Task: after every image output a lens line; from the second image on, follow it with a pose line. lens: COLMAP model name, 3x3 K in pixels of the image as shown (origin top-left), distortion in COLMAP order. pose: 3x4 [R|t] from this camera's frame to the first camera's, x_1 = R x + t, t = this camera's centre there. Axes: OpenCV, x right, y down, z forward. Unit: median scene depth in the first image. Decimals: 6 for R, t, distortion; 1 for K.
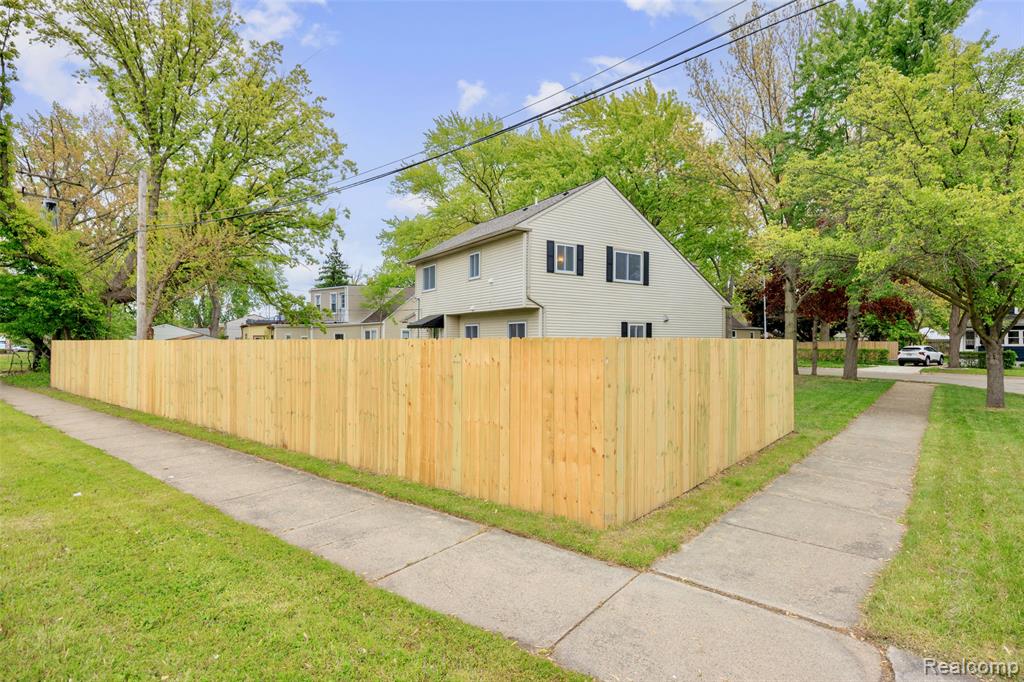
lens RADIAL K [[546.6, 0, 514.8], [0, 546.6, 339.0], [0, 0, 1]] dist [-0.003757, -0.000484]
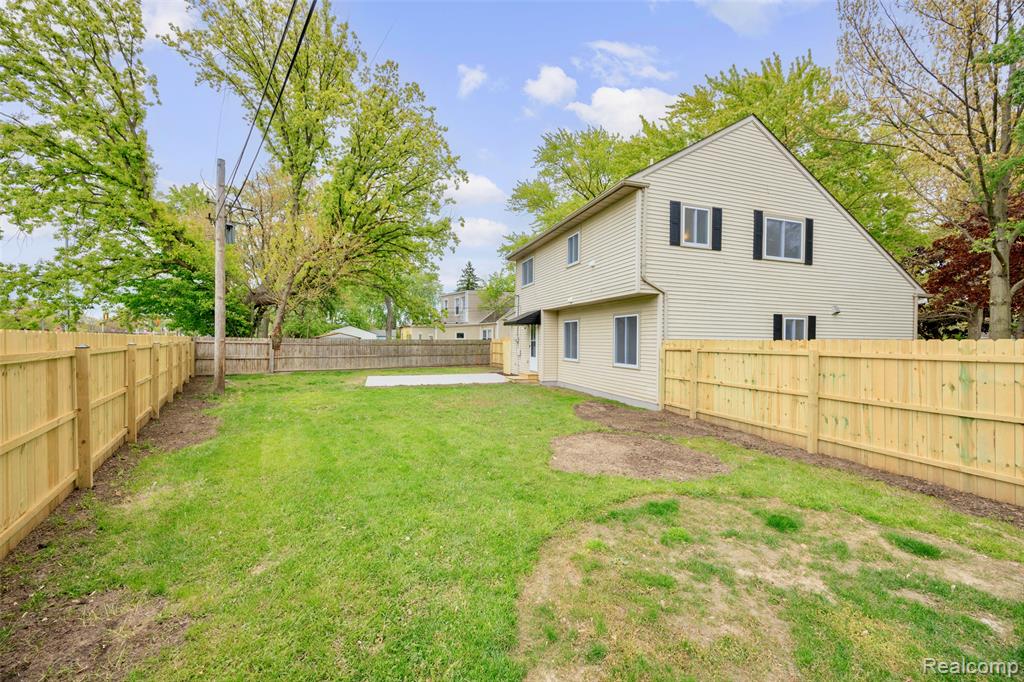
lens RADIAL K [[396.0, 0, 507.9], [0, 396.0, 343.1], [0, 0, 1]] dist [-0.012390, -0.000165]
pose [[0.963573, 0.008009, -0.267324, -0.006847], [-0.004958, 0.999915, 0.012089, 0.002913], [0.267398, -0.010324, 0.963531, 0.383885]]
